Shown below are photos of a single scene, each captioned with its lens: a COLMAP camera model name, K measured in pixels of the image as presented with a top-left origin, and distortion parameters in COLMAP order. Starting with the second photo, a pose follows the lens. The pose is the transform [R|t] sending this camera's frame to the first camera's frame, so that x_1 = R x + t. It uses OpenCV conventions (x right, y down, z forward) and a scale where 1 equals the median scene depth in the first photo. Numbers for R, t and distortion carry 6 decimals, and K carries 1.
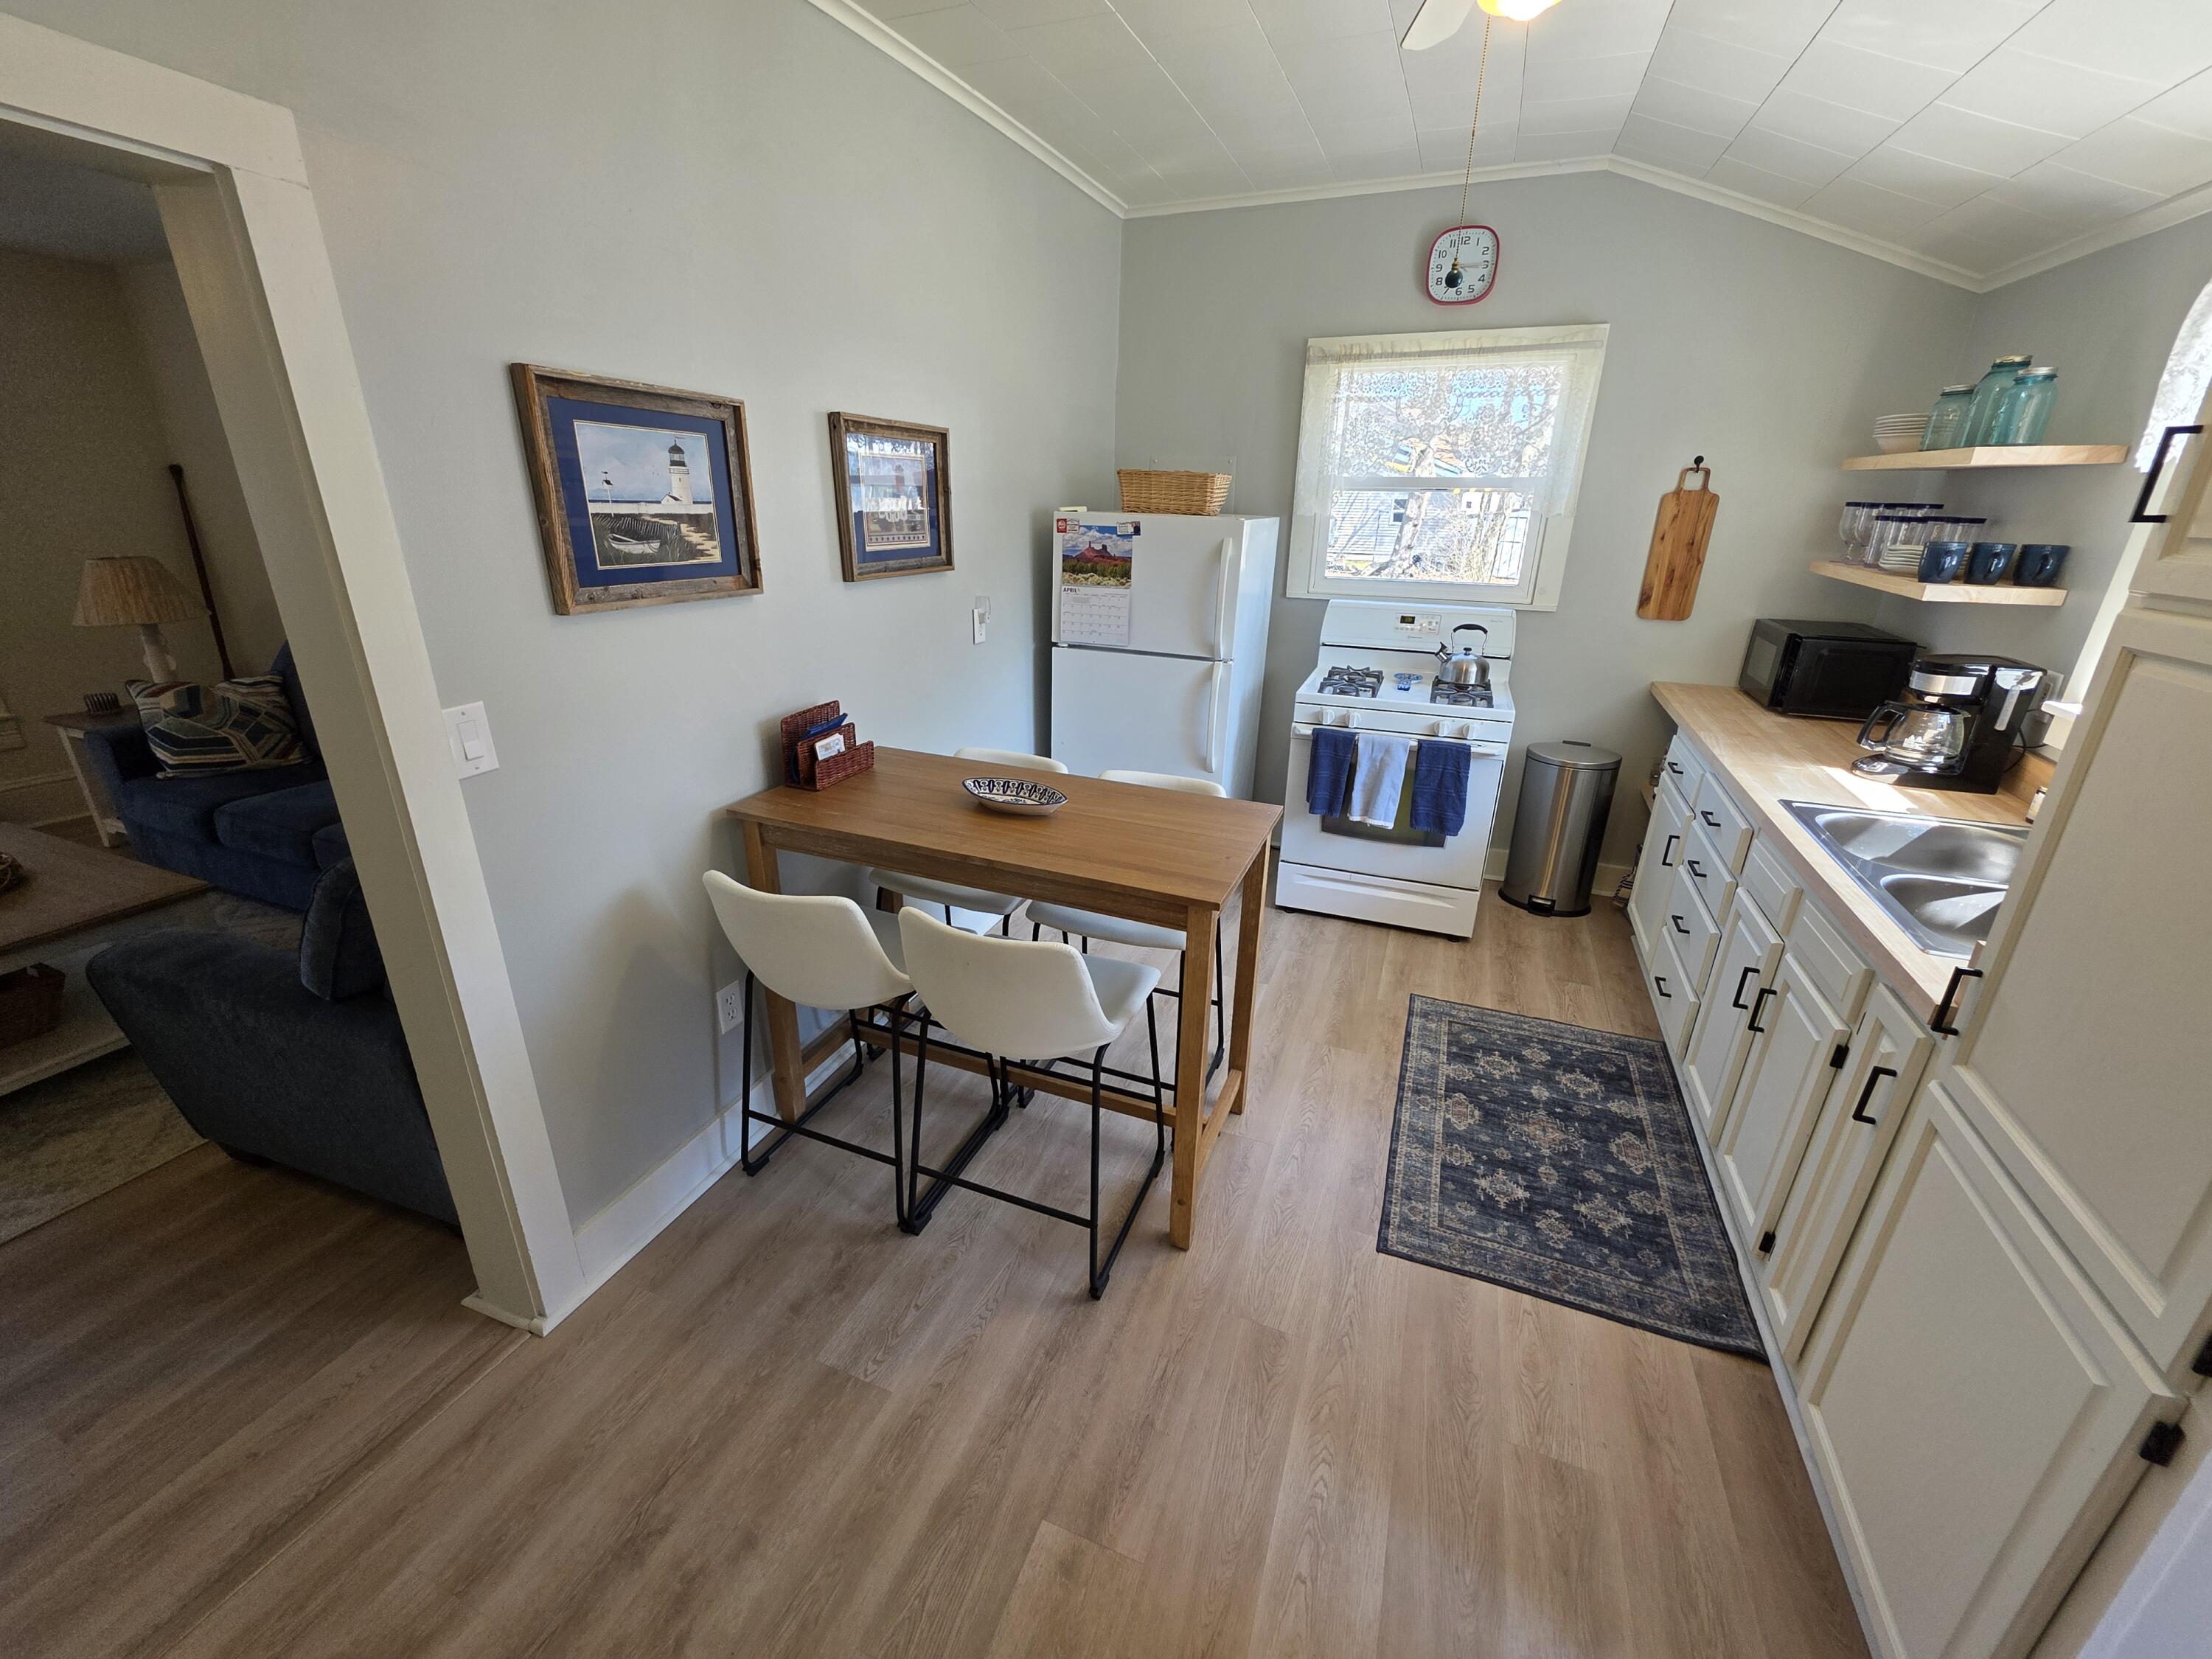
lens RADIAL K [[885.7, 0, 1105.9], [0, 885.7, 823.7], [0, 0, 1]] dist [0.002991, -0.000559]
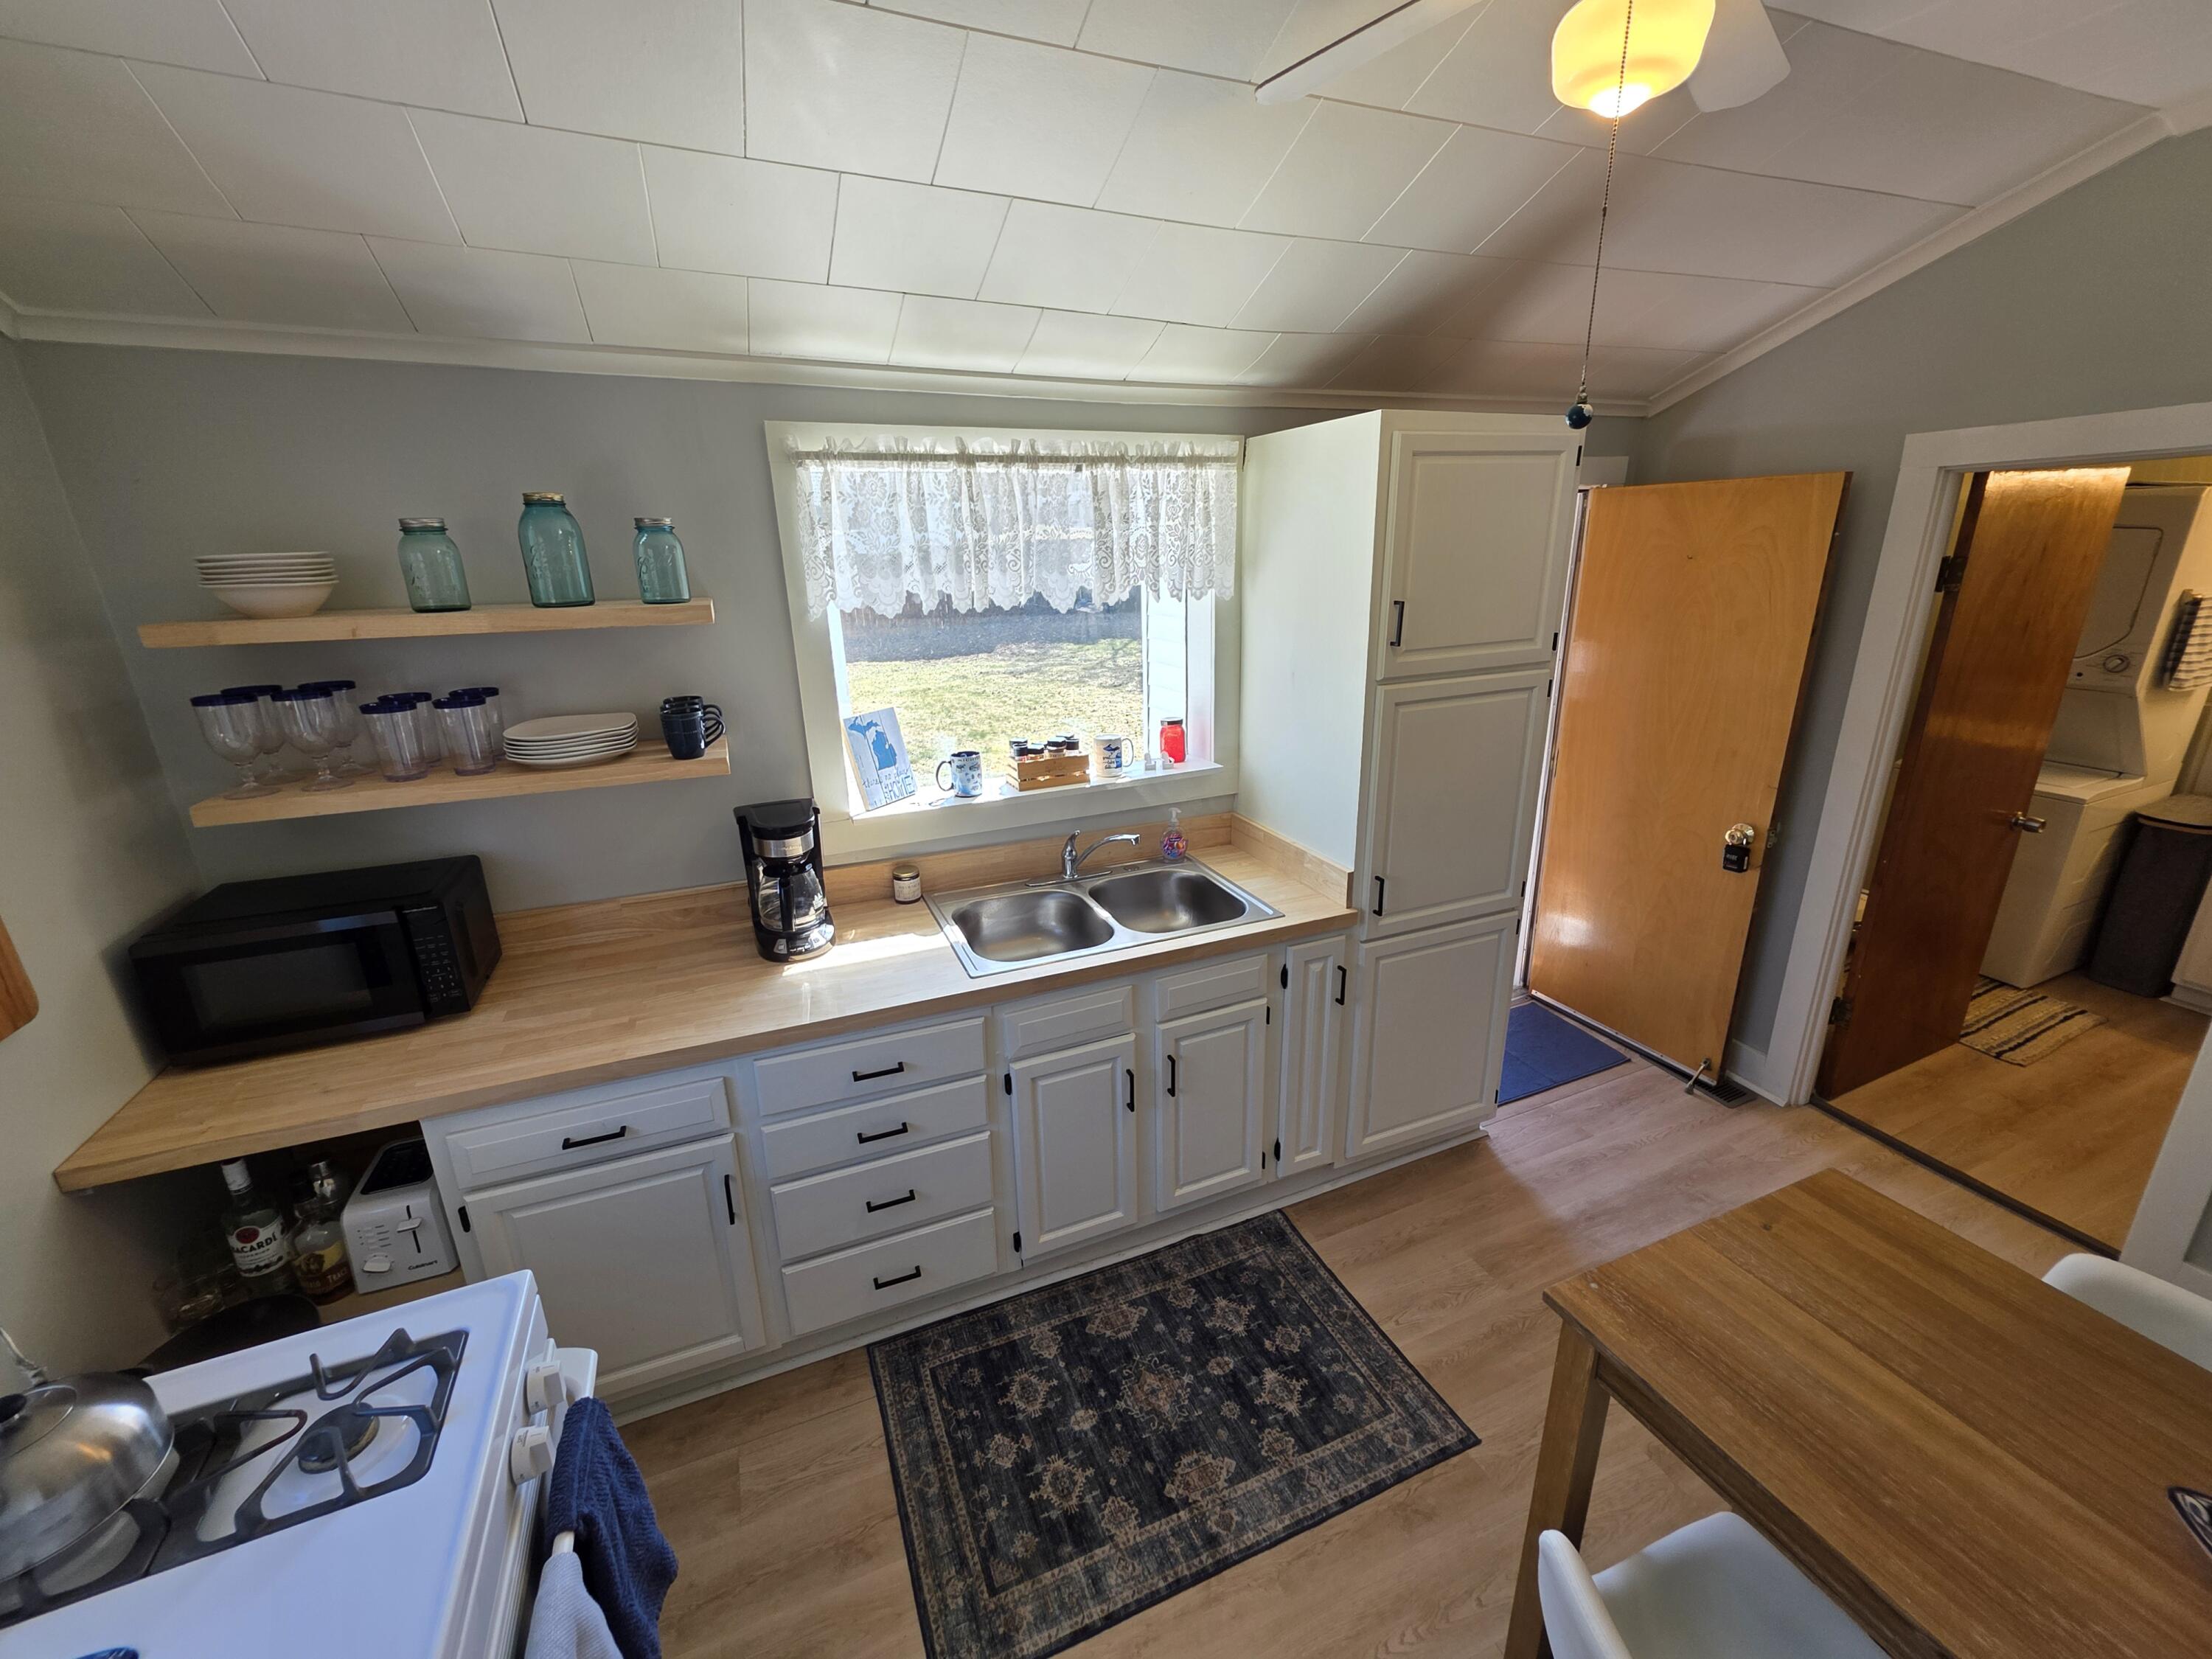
lens RADIAL K [[885.7, 0, 1102.2], [0, 885.7, 828.5], [0, 0, 1]] dist [0.002991, -0.000559]
pose [[-0.699076, -0.216107, 0.681609, 0.076475], [0.262450, 0.809158, 0.525722, -0.556866], [-0.665142, 0.546408, -0.508945, 1.215799]]
